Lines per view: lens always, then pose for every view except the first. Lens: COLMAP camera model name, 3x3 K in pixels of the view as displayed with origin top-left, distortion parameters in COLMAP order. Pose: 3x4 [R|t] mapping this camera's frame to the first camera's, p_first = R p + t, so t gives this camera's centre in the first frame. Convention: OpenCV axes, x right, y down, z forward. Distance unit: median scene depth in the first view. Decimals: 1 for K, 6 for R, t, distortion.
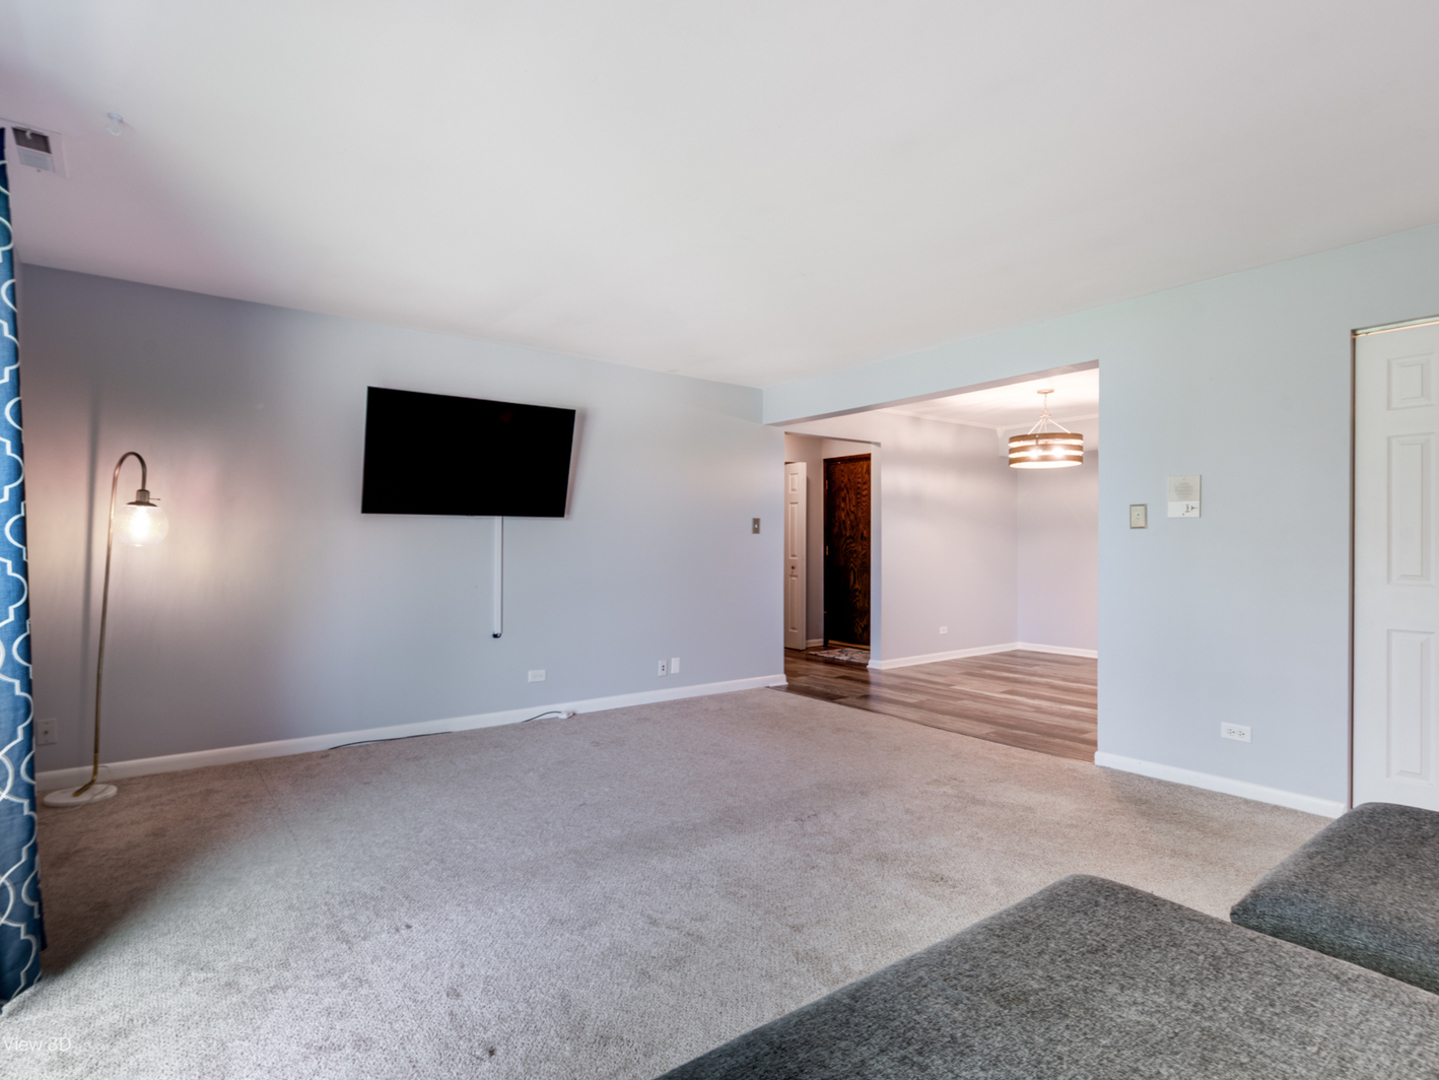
lens RADIAL K [[744.0, 0, 715.7], [0, 744.0, 542.7], [0, 0, 1]] dist [0.001847, 0.000246]
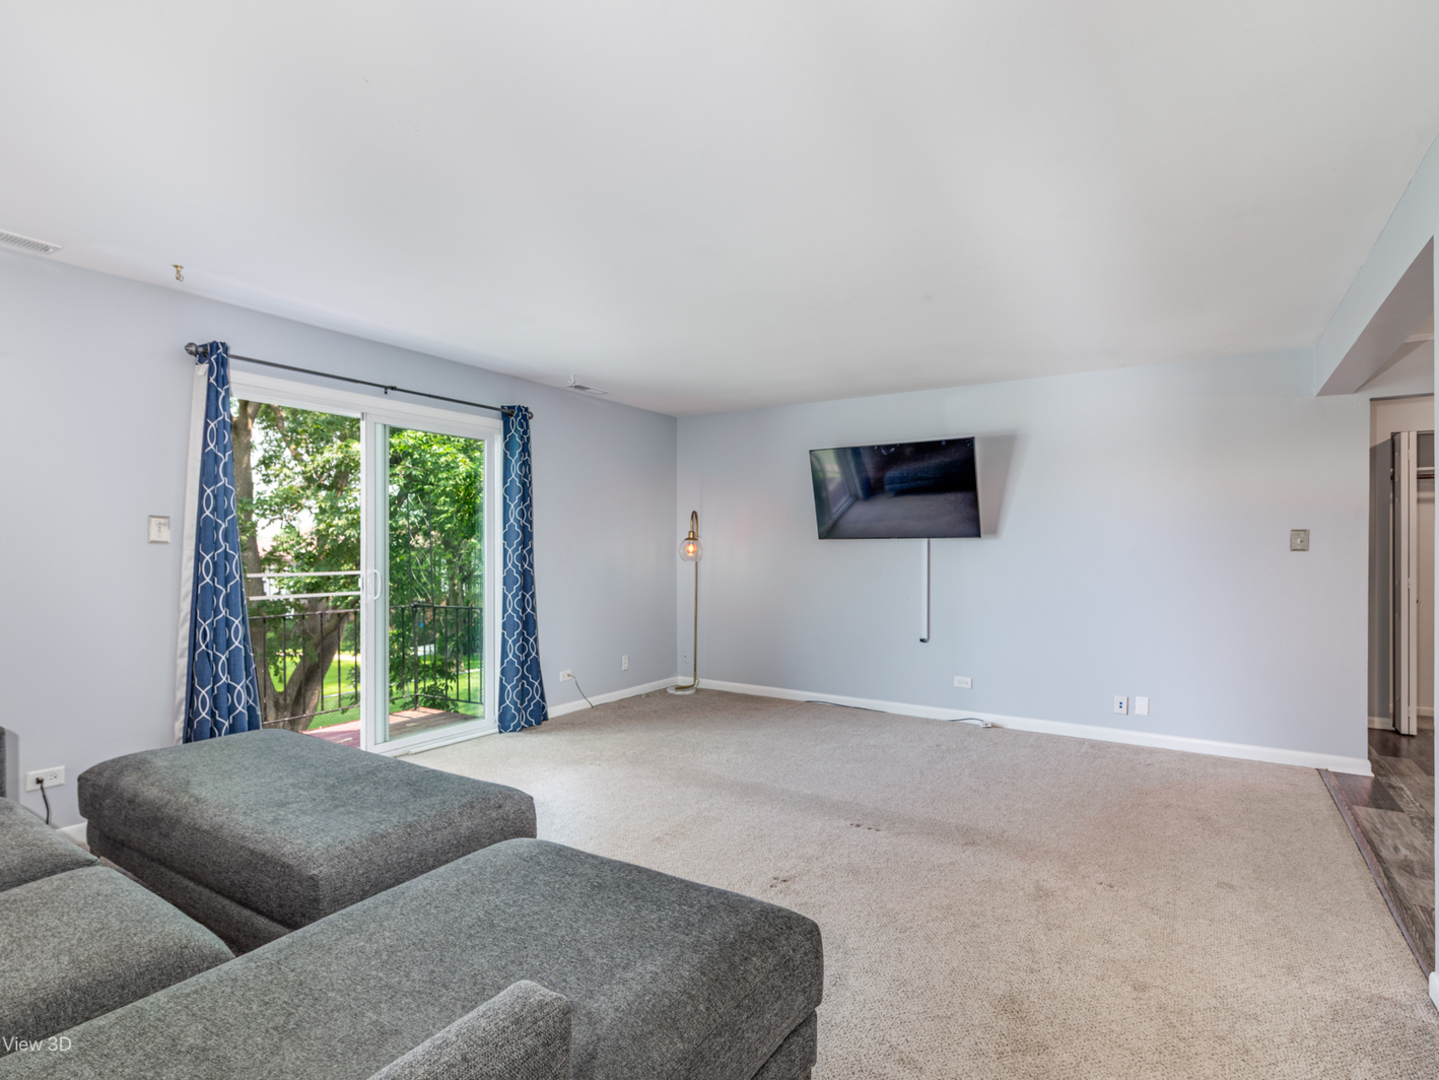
lens RADIAL K [[744.0, 0, 714.5], [0, 744.0, 550.2], [0, 0, 1]] dist [0.001847, 0.000246]
pose [[0.340517, -0.003830, -0.940230, 0.669704], [0.000297, 0.999992, -0.003966, -0.012265], [0.940238, 0.001072, 0.340516, 0.280595]]
